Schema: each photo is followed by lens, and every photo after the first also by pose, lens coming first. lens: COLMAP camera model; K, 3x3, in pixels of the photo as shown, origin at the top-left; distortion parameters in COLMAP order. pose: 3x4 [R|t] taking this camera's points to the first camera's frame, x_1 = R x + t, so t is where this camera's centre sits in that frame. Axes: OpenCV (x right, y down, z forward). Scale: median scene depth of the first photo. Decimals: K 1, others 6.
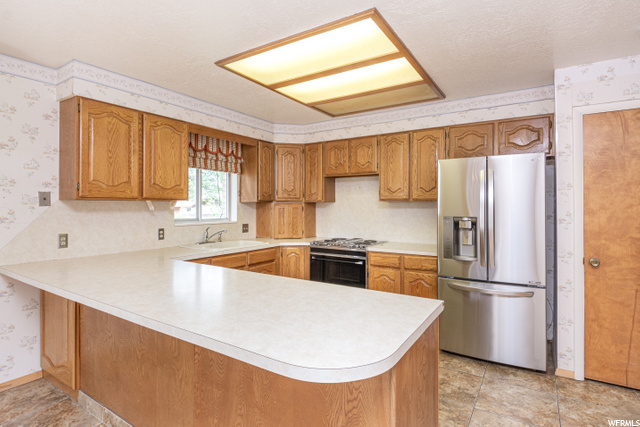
lens RADIAL K [[333.8, 0, 316.0], [0, 333.8, 205.0], [0, 0, 1]] dist [-0.001150, -0.003645]
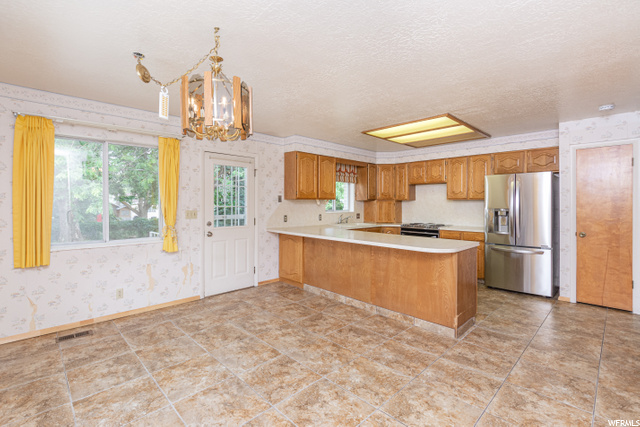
lens RADIAL K [[292.3, 0, 306.3], [0, 292.3, 204.9], [0, 0, 1]] dist [-0.008213, 0.001920]
pose [[0.969870, 0.002472, -0.243609, -0.177700], [-0.000759, 0.999974, 0.007125, 0.006695], [0.243620, -0.006725, 0.969847, -0.754714]]
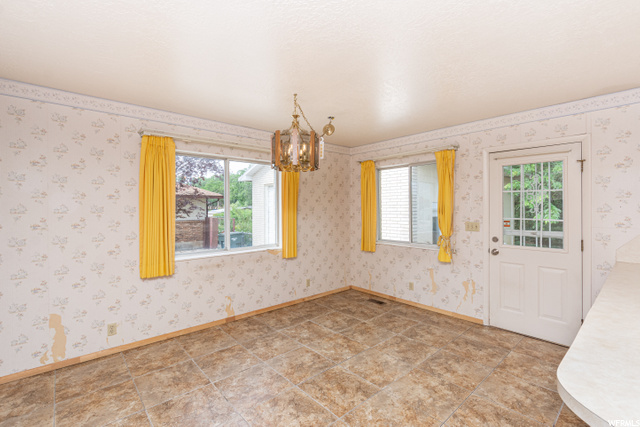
lens RADIAL K [[292.3, 0, 316.1], [0, 292.3, 208.1], [0, 0, 1]] dist [-0.008213, 0.001920]
pose [[-0.277823, 0.002022, -0.960630, 0.365953], [0.005363, 0.999985, 0.000554, -0.021842], [0.960617, -0.004998, -0.277830, 0.182600]]
